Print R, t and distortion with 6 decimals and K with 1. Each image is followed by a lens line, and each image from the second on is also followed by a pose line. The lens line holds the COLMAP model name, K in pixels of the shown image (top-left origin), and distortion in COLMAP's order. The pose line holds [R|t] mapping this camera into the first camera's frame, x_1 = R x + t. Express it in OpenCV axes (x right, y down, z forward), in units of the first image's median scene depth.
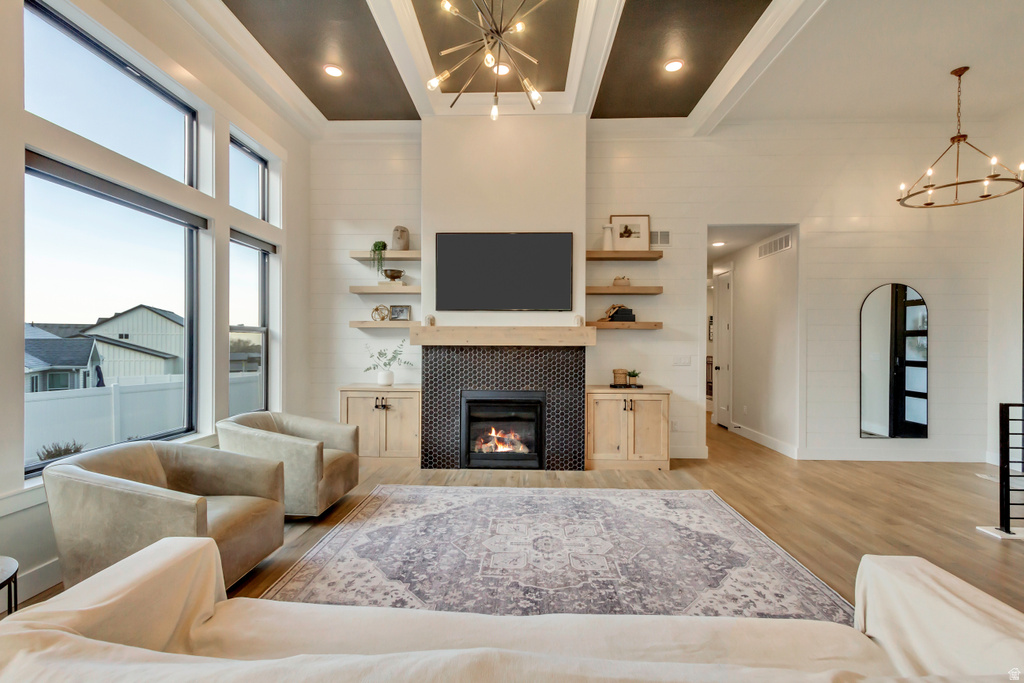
lens RADIAL K [[472.2, 0, 511.8], [0, 472.2, 342.5], [0, 0, 1]] dist [0.008712, -0.002178]
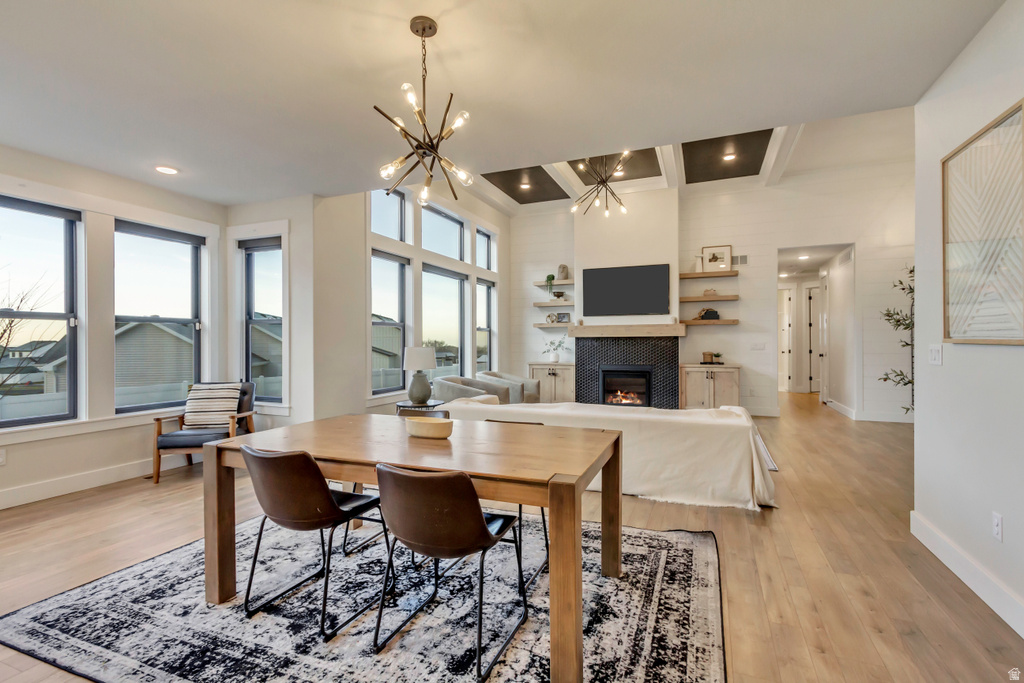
lens RADIAL K [[472.2, 0, 515.1], [0, 472.2, 343.0], [0, 0, 1]] dist [0.008712, -0.002178]
pose [[0.938061, -0.008106, -0.346374, 0.188104], [0.008278, 0.999965, -0.000982, 0.026205], [0.346370, -0.001946, 0.938096, -0.636526]]
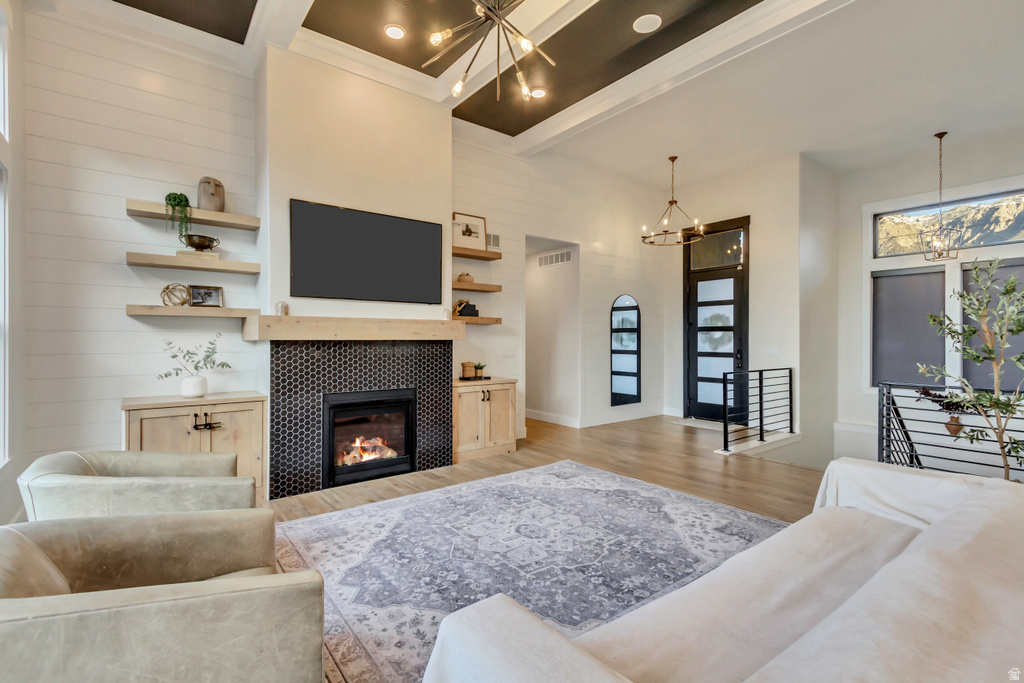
lens RADIAL K [[472.2, 0, 518.6], [0, 472.2, 337.8], [0, 0, 1]] dist [0.008712, -0.002178]
pose [[0.763851, -0.002497, 0.645388, -0.379775], [0.005506, 0.999981, -0.002647, 0.006220], [-0.645369, 0.005576, 0.763850, 0.146041]]
